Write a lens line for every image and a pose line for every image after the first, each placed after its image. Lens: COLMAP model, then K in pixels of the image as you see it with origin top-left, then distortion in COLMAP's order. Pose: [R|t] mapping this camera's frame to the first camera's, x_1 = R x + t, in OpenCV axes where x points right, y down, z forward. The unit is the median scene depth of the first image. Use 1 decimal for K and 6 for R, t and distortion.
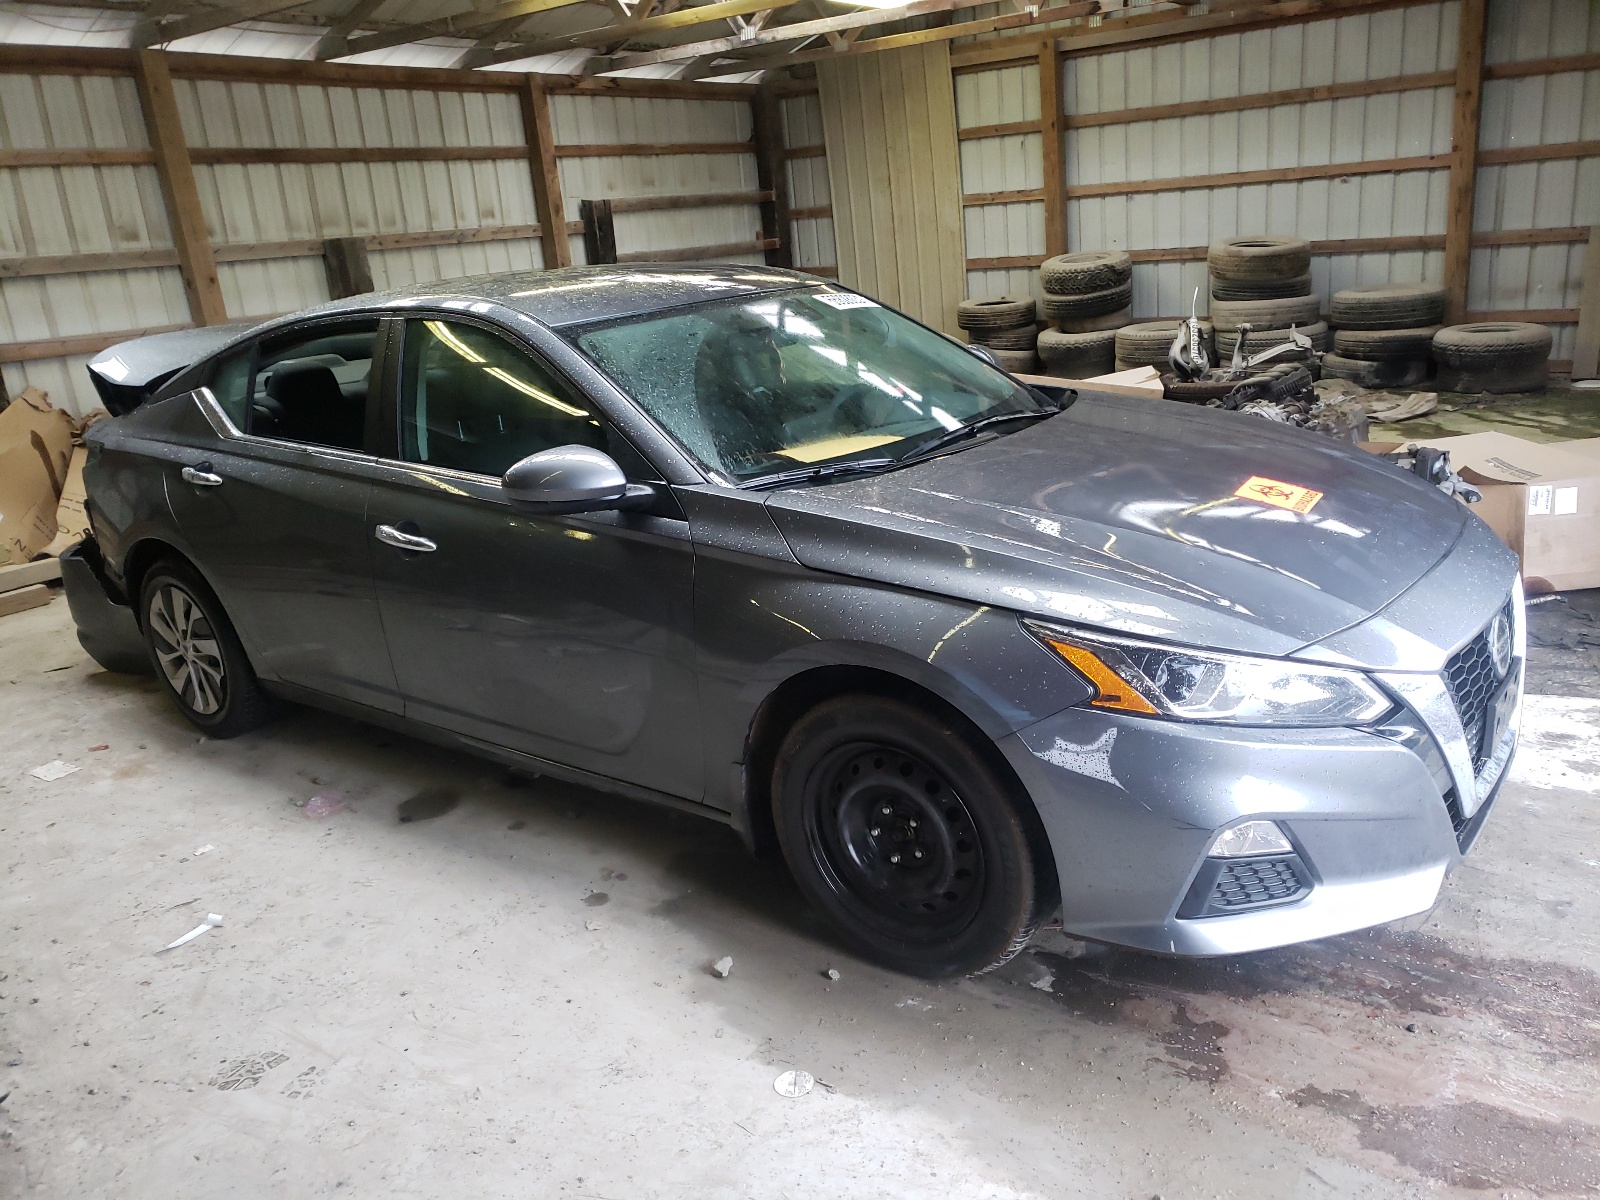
lens RADIAL K [[1246.4, 0, 846.9], [0, 1246.4, 601.6], [0, 0, 1]] dist [0.007100, 0.006626]
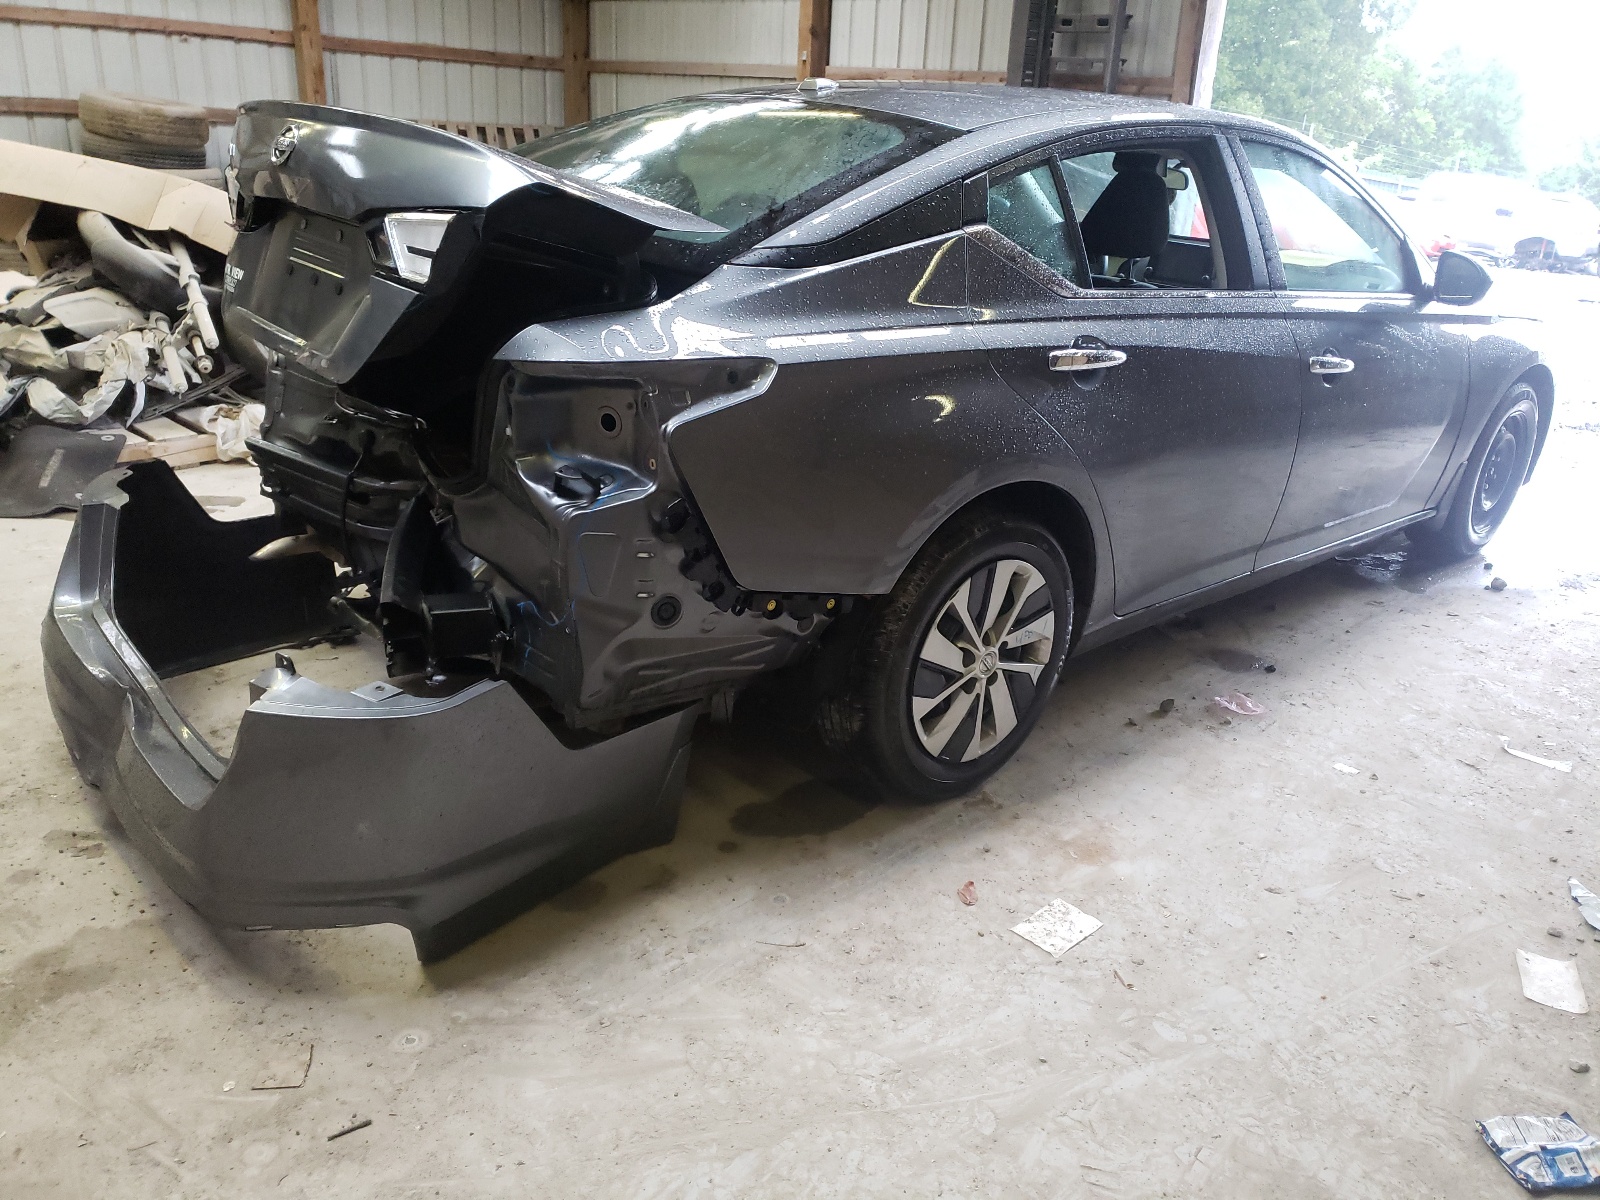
lens RADIAL K [[1246.4, 0, 846.9], [0, 1246.4, 601.6], [0, 0, 1]] dist [0.007100, 0.006626]
pose [[0.171869, -0.271528, 0.946960, -1.070381], [0.212710, 0.948817, 0.233455, -0.137960], [-0.961881, 0.161305, 0.220829, 0.901092]]
